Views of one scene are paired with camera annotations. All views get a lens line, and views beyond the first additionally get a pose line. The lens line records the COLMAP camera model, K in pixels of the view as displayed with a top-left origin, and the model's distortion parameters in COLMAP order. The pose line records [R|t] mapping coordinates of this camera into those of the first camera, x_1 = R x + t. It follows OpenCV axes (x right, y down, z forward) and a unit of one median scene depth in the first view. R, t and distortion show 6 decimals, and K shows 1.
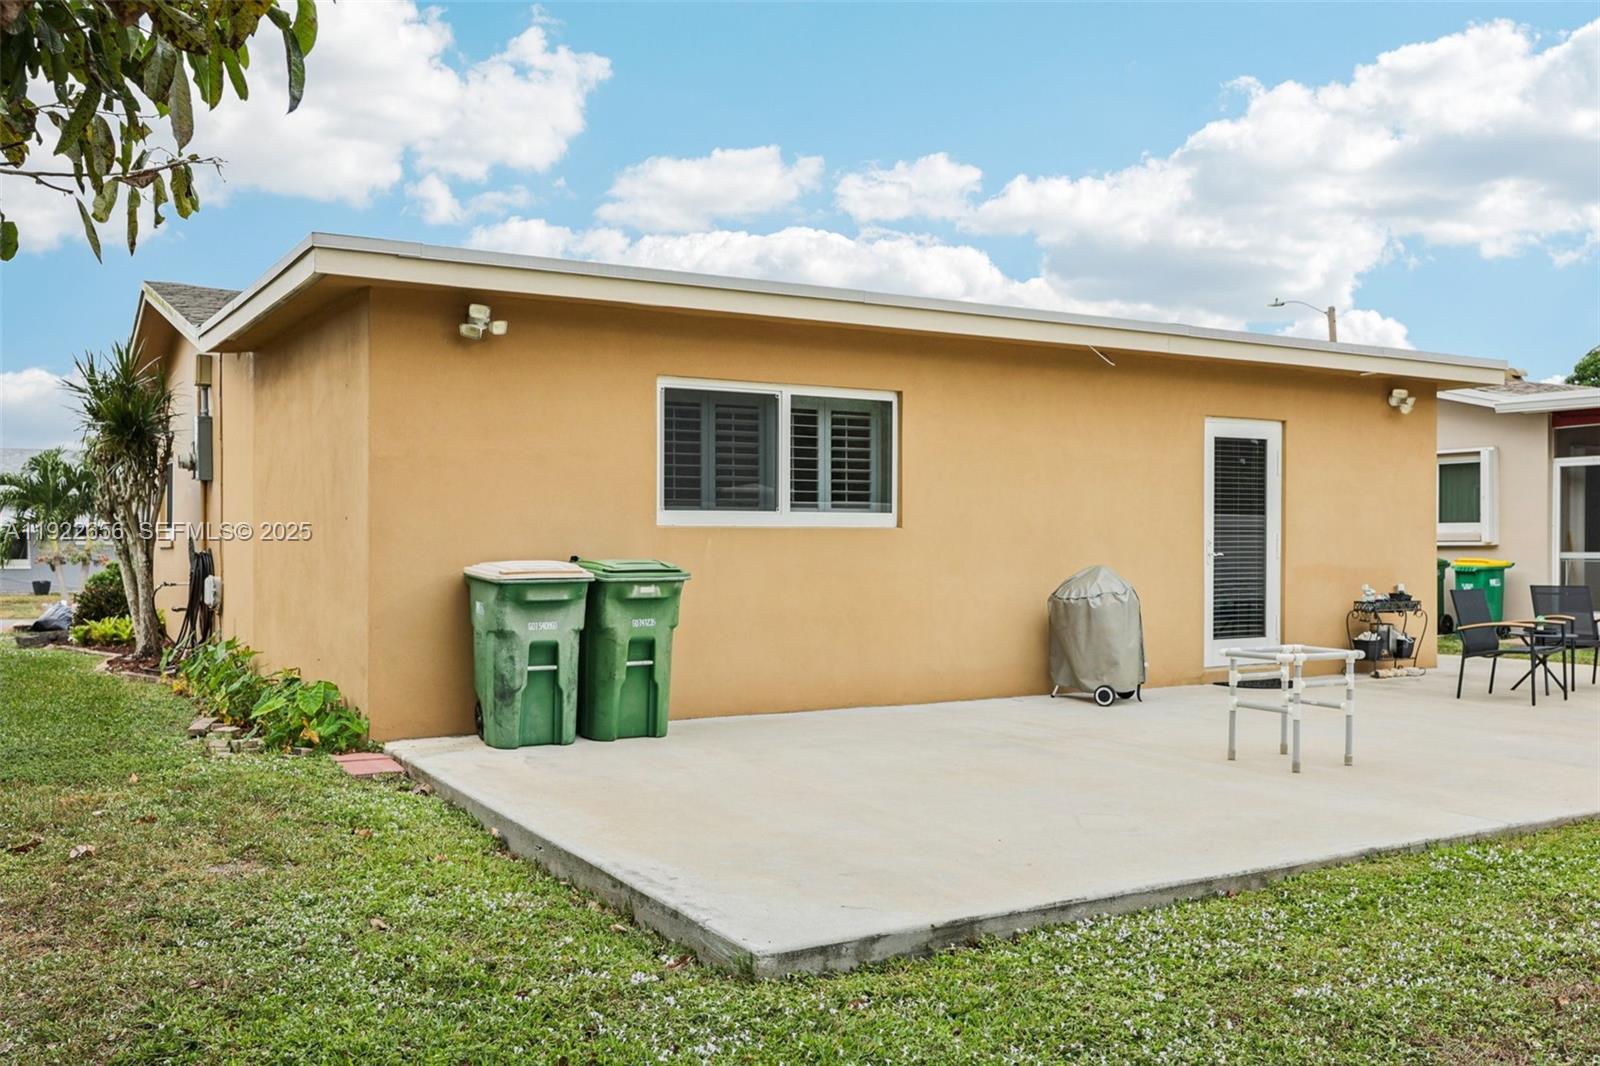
lens RADIAL K [[1397.8, 0, 822.6], [0, 1397.8, 545.5], [0, 0, 1]] dist [0.010050, -0.004015]
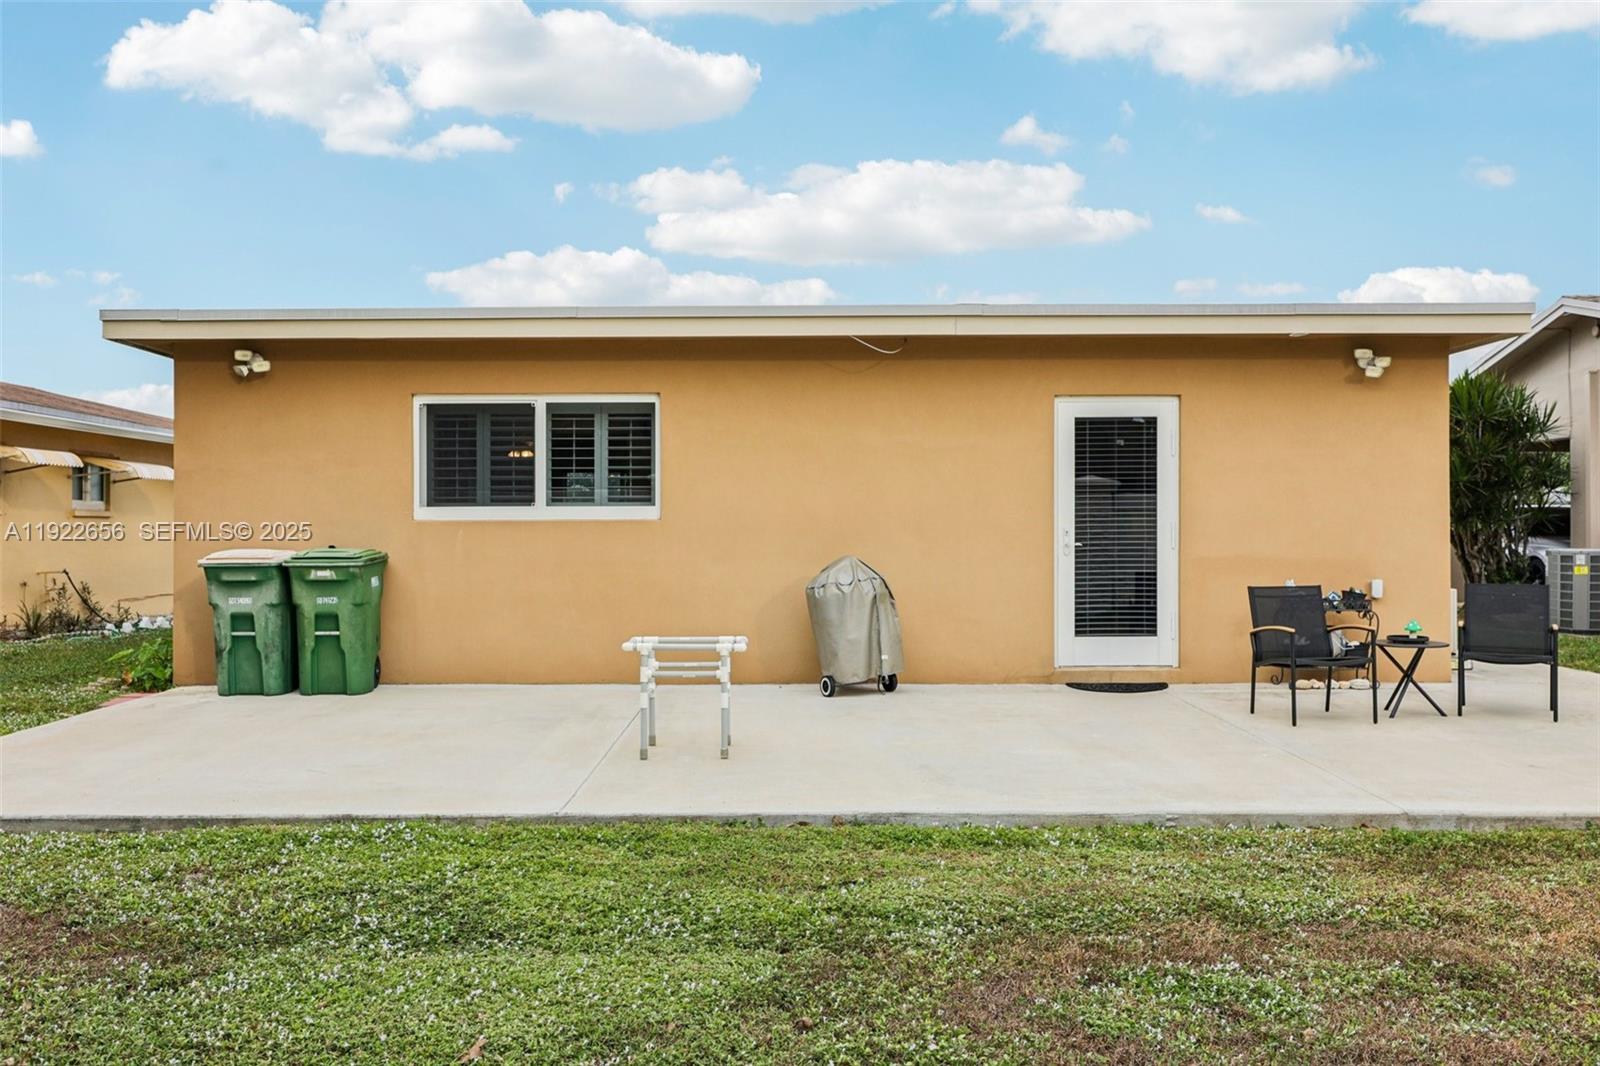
lens RADIAL K [[1397.8, 0, 807.6], [0, 1397.8, 520.9], [0, 0, 1]] dist [0.010050, -0.004015]
pose [[0.857400, -0.007017, -0.514603, 0.743027], [0.003064, 0.999959, -0.008531, -0.002207], [0.514642, 0.005737, 0.857386, 0.140264]]
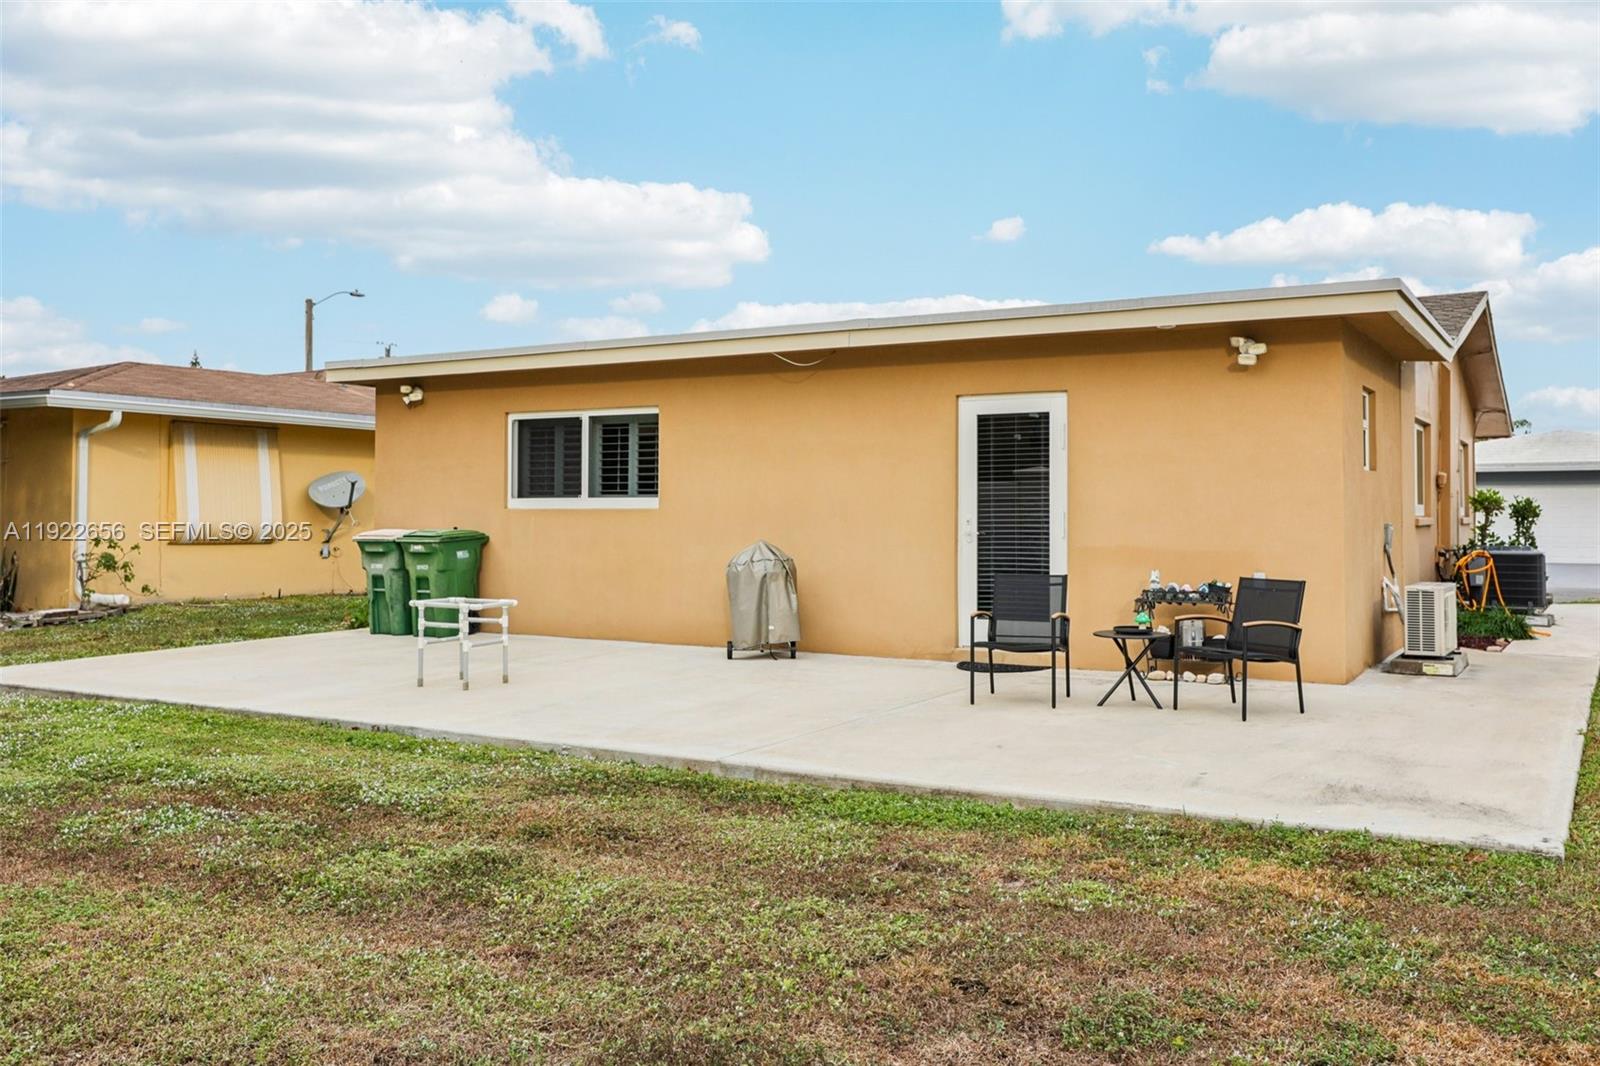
lens RADIAL K [[1394.5, 0, 807.4], [0, 1394.5, 465.4], [0, 0, 1]] dist [0.009095, 0.004657]
pose [[0.483817, -0.030450, -0.874639, 1.340651], [-0.003292, 0.999324, -0.036612, -0.005868], [0.875163, 0.020592, 0.483390, 0.507993]]
